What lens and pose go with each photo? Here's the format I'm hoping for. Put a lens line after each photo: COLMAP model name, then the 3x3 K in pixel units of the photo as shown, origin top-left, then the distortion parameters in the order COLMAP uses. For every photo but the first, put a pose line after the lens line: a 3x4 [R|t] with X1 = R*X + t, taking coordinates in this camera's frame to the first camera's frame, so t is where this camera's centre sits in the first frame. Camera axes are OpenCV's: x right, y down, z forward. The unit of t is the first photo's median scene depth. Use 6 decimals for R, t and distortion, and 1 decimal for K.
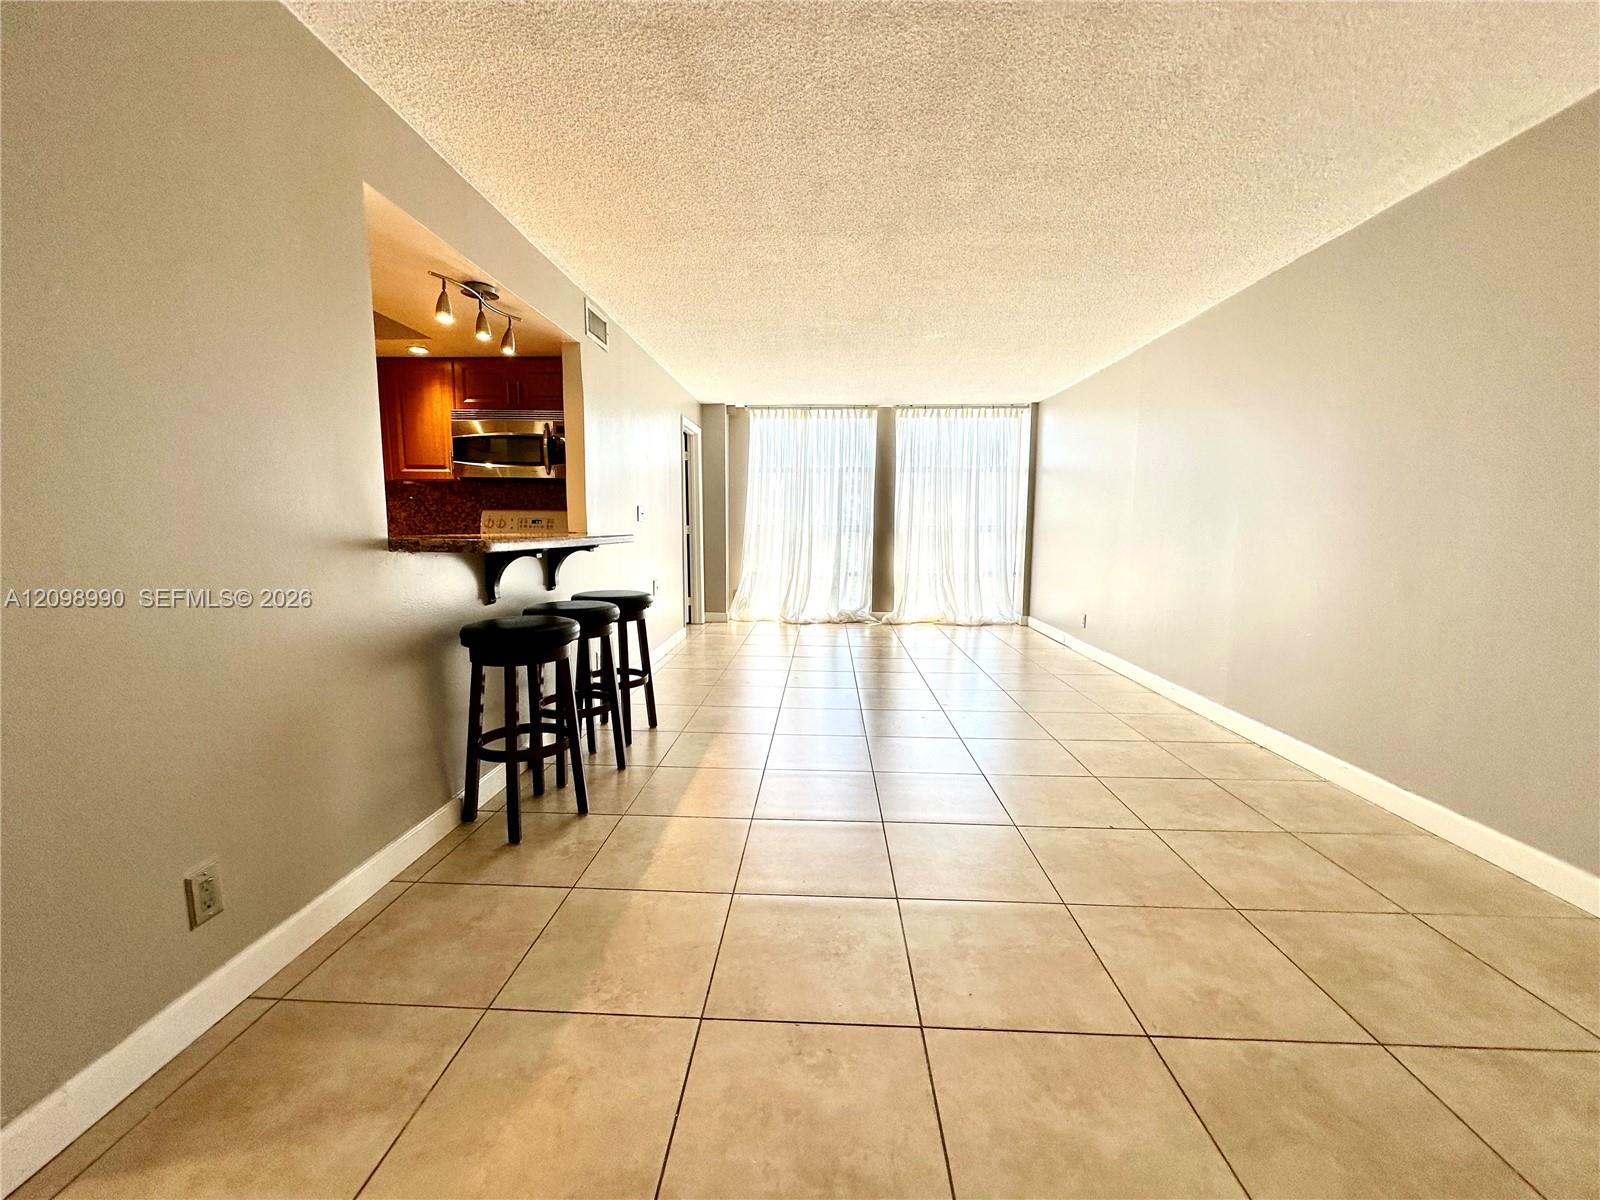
lens RADIAL K [[636.2, 0, 800.0], [0, 636.2, 600.0], [0, 0, 1]] dist [-0.000664, -0.000337]
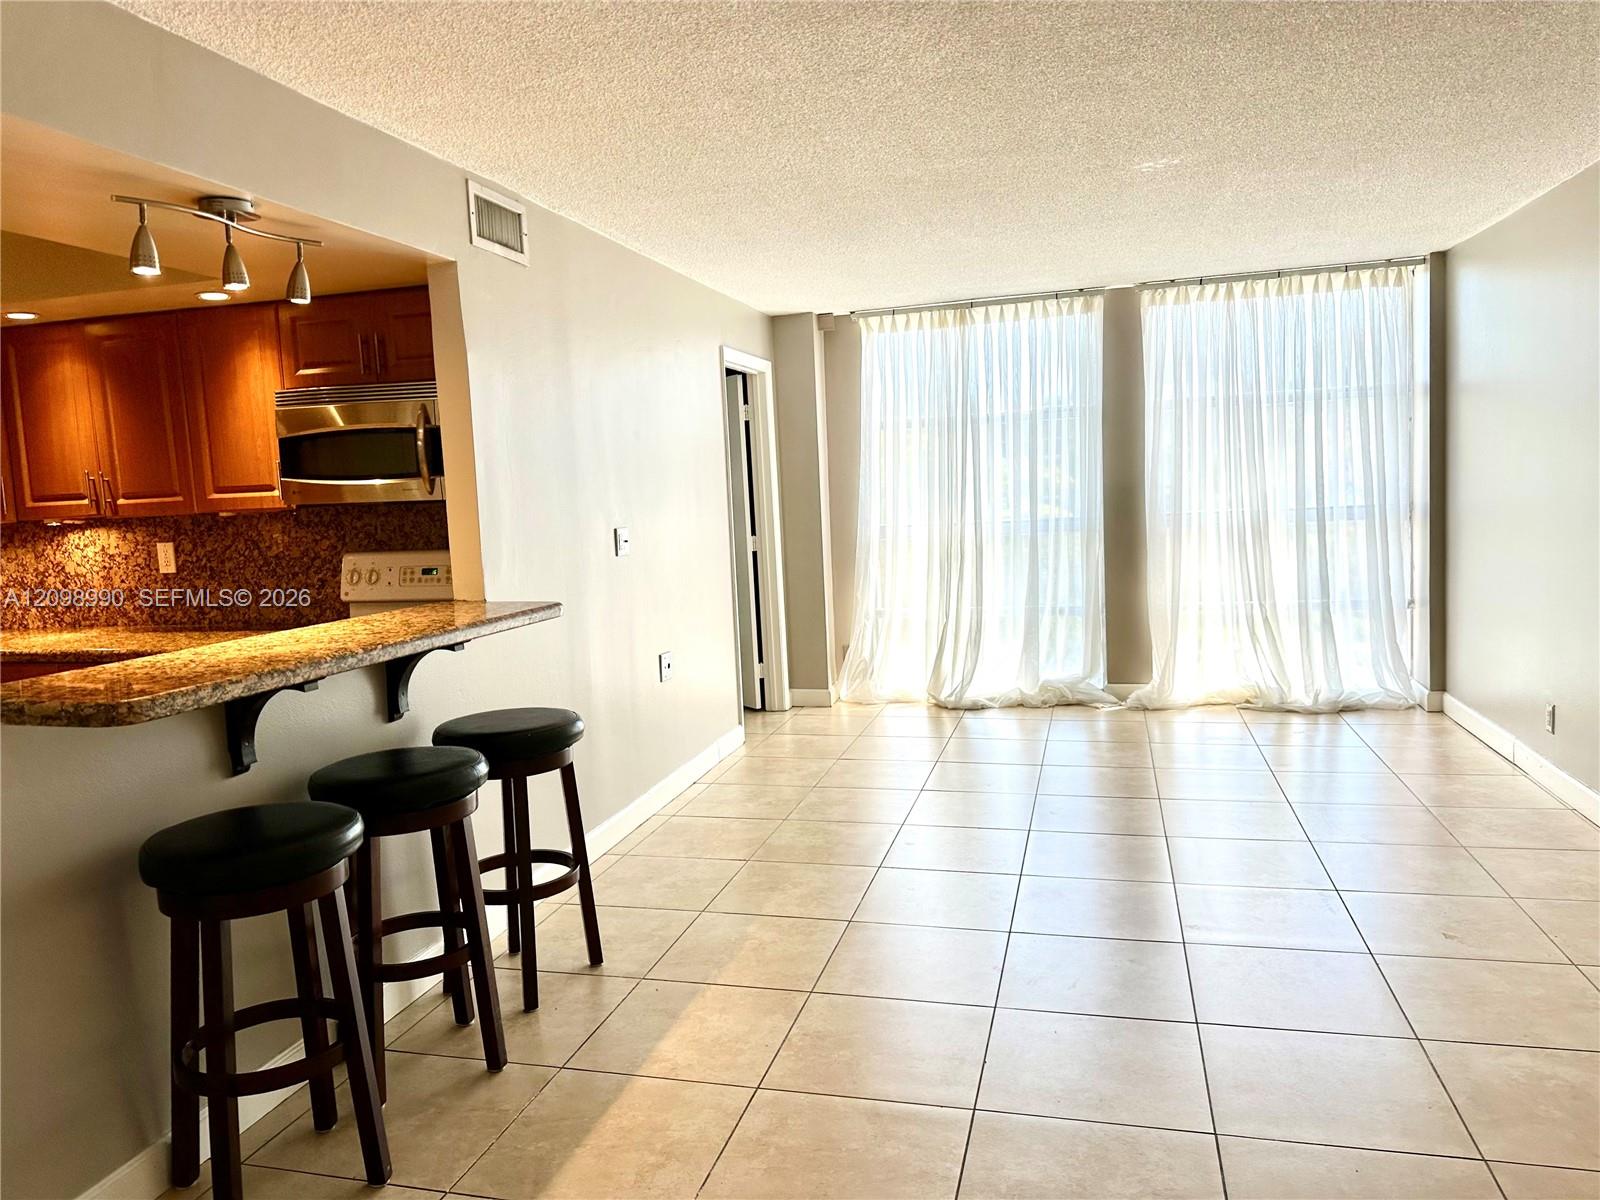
lens RADIAL K [[1111.2, 0, 804.3], [0, 1111.2, 589.9], [0, 0, 1]] dist [0.107246, -0.147717]
pose [[0.974770, -0.029808, -0.221213, 0.081503], [0.025169, 0.999401, -0.023760, -0.044910], [0.221789, 0.017593, 0.974936, 0.058028]]
